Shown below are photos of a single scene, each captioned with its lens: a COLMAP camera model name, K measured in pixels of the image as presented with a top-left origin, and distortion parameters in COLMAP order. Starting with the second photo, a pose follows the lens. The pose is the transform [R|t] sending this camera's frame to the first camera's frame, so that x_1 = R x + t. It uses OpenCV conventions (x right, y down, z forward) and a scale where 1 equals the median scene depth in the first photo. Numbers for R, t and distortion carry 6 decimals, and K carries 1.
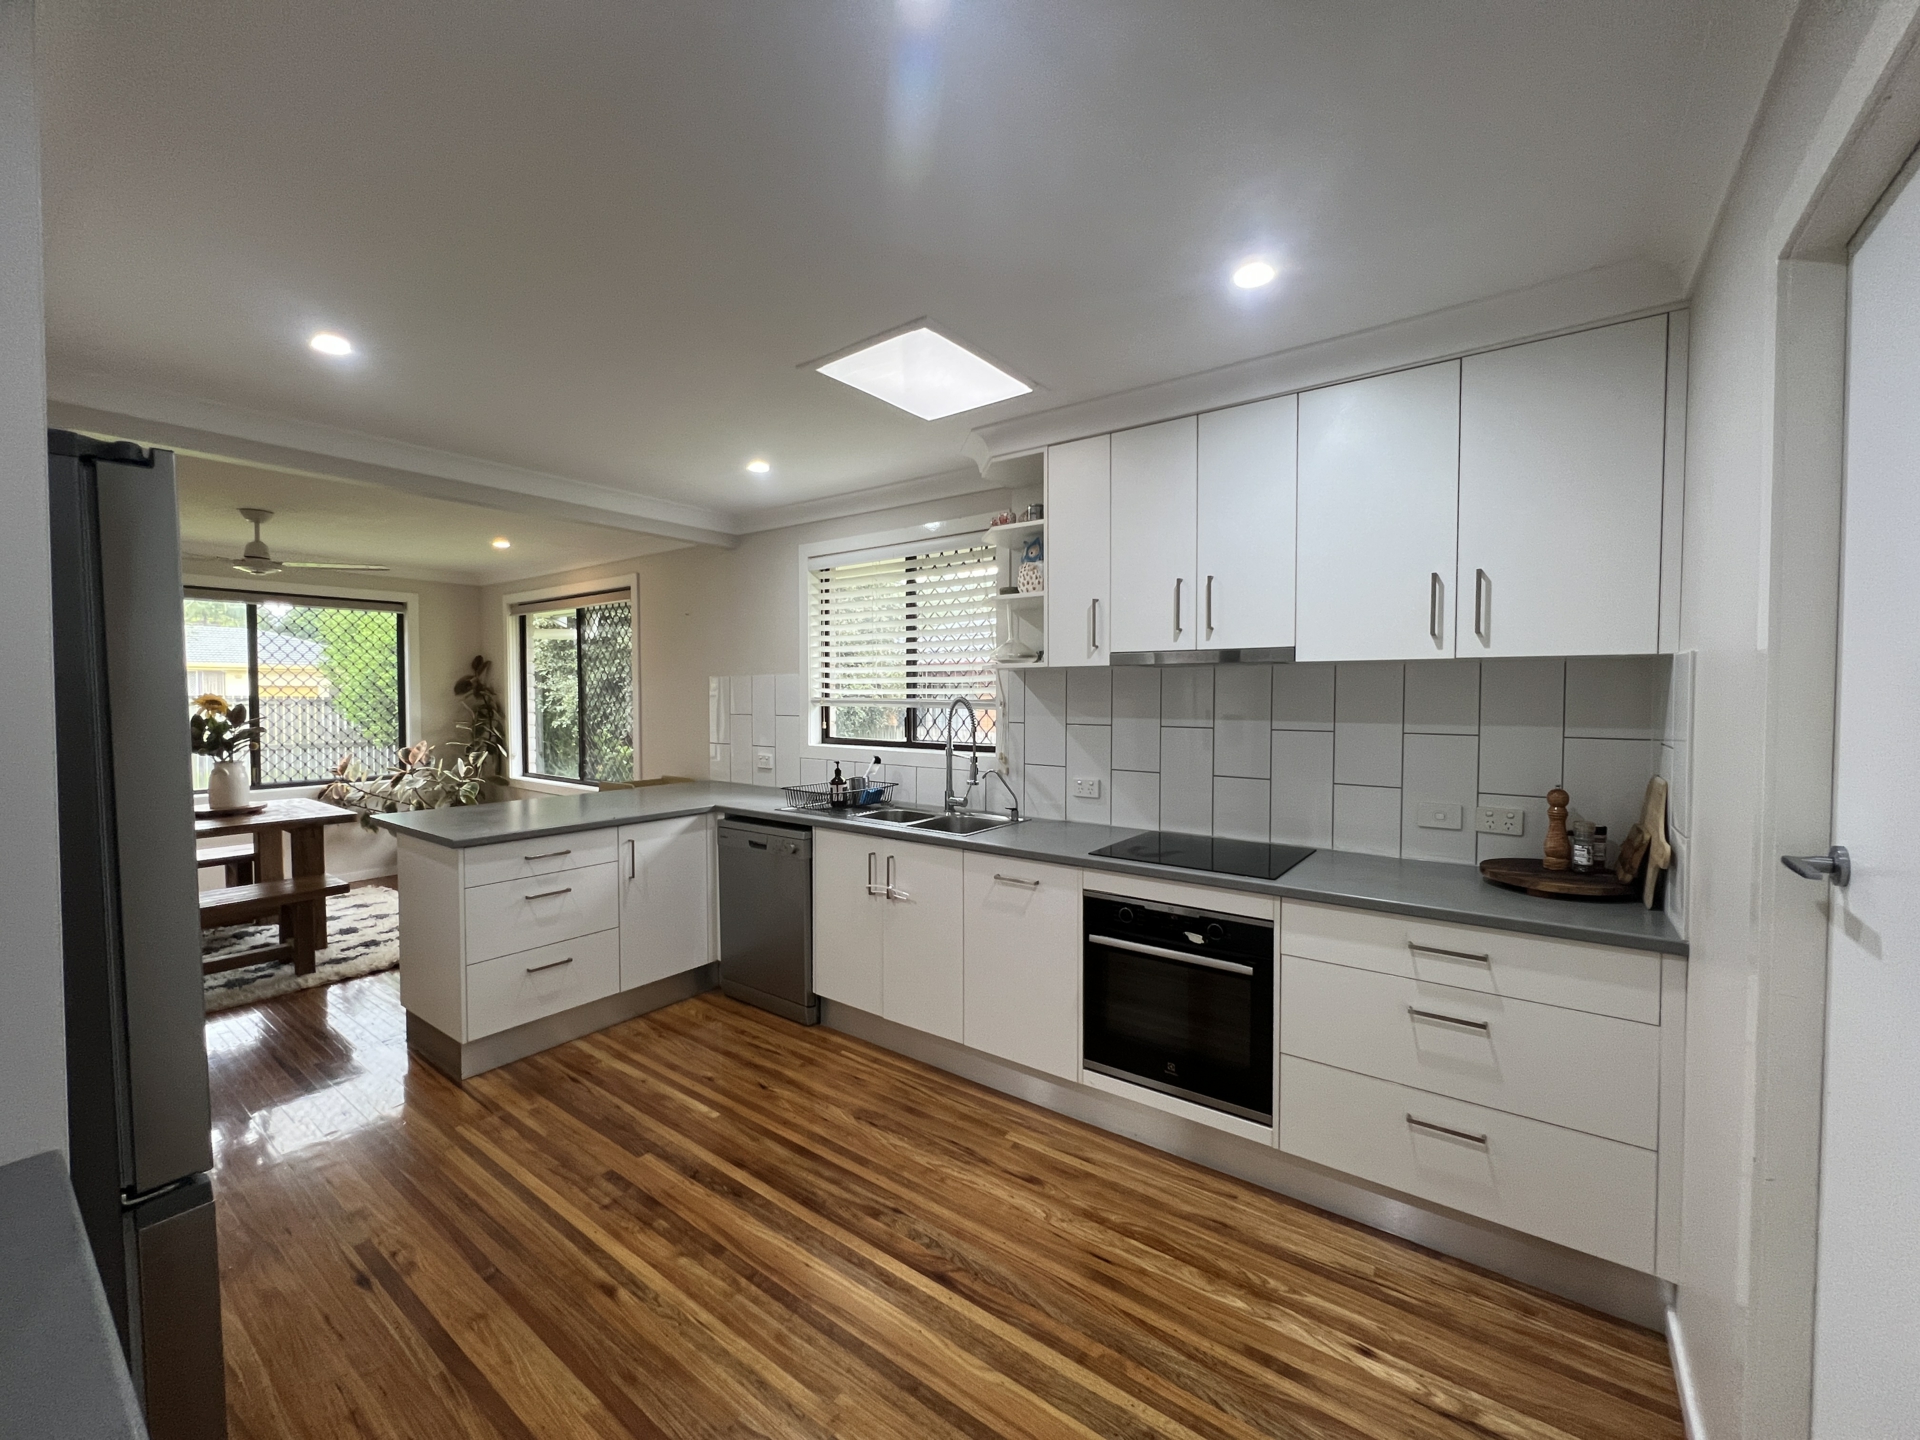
lens RADIAL K [[775.8, 0, 976.3], [0, 775.8, 716.0], [0, 0, 1]] dist [0.002611, -0.001069]
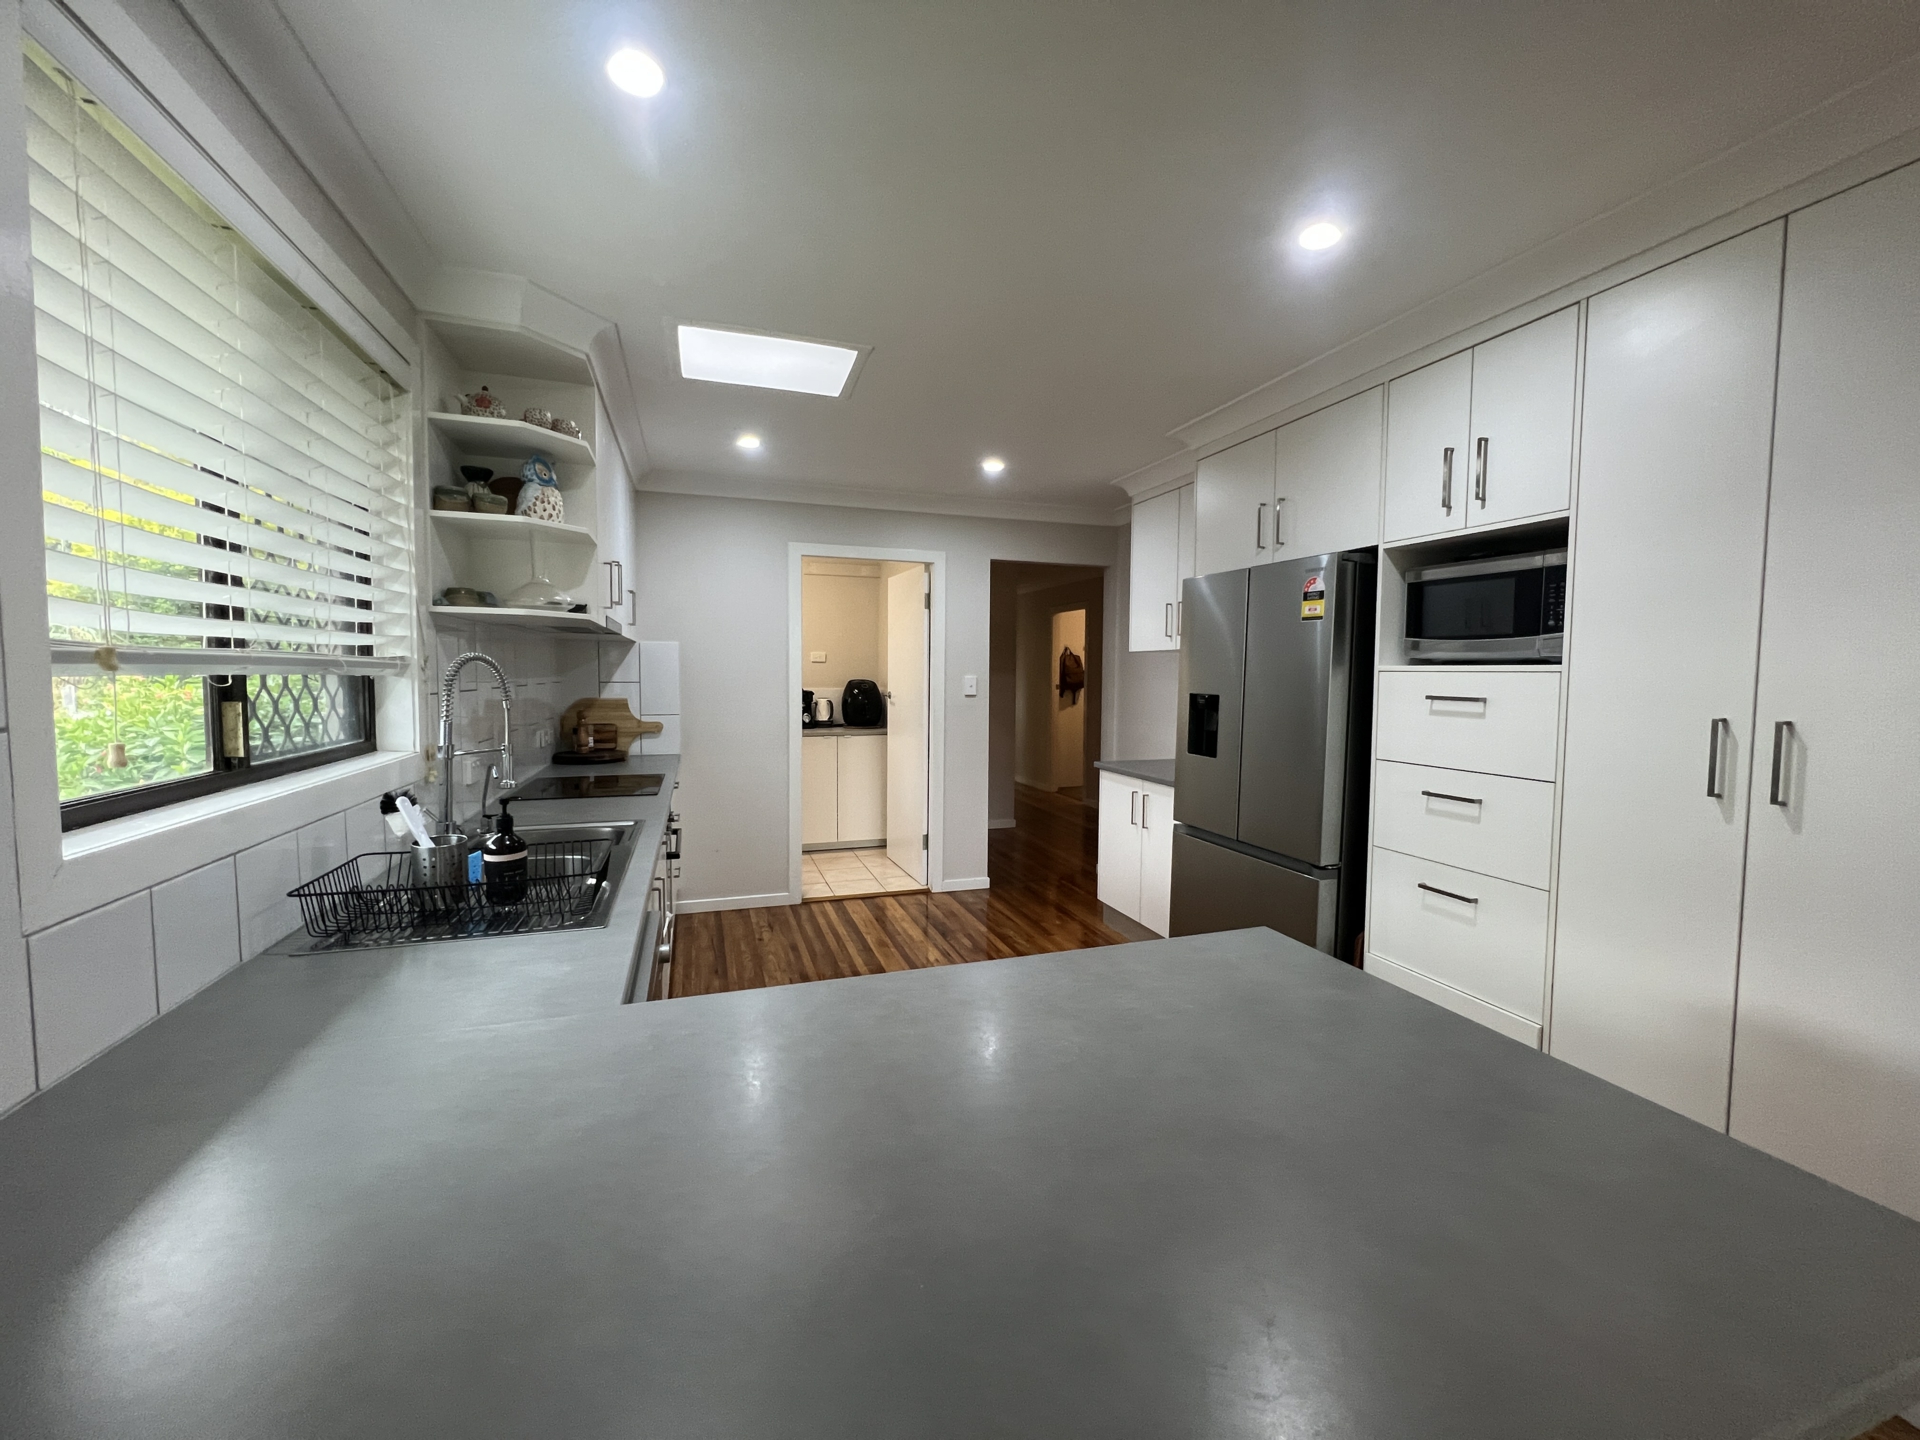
lens RADIAL K [[775.8, 0, 960.3], [0, 775.8, 725.9], [0, 0, 1]] dist [0.002611, -0.001069]
pose [[-0.822346, -0.035424, 0.567885, -0.575974], [0.014786, 0.996393, 0.083565, -0.011266], [-0.568796, 0.077116, -0.818855, 1.103293]]
